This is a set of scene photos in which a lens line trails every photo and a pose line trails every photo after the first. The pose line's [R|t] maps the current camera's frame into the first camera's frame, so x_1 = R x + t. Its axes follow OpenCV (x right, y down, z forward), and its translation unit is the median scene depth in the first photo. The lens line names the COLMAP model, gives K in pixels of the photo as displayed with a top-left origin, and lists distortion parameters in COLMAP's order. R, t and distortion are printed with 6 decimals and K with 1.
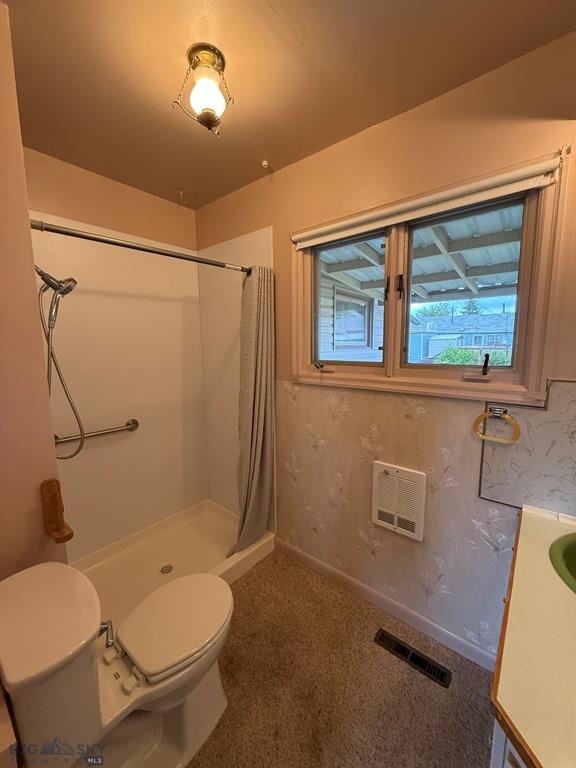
lens RADIAL K [[305.9, 0, 288.0], [0, 305.9, 384.0], [0, 0, 1]] dist [0.002594, -0.000048]
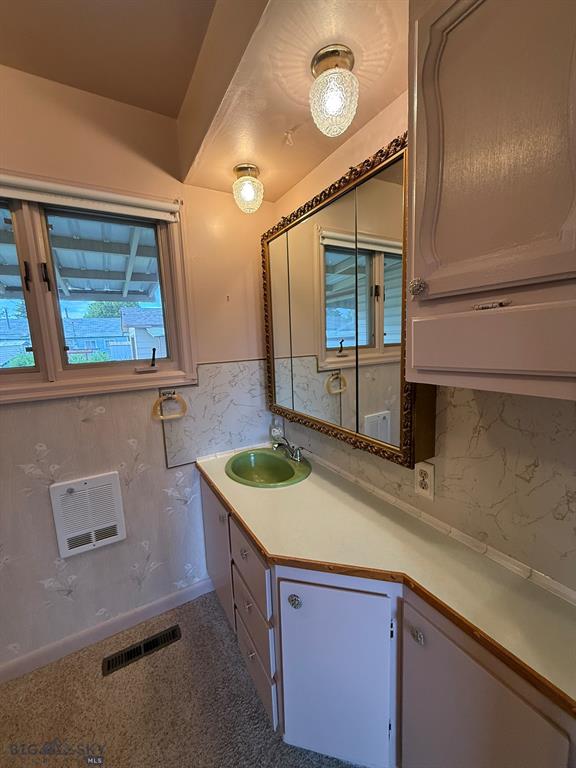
lens RADIAL K [[305.9, 0, 288.0], [0, 305.9, 384.0], [0, 0, 1]] dist [0.002594, -0.000048]
pose [[0.343927, -0.145230, 0.927697, -0.257312], [0.161897, 0.982343, 0.093765, 0.010093], [-0.924934, 0.117943, 0.361366, 0.091571]]
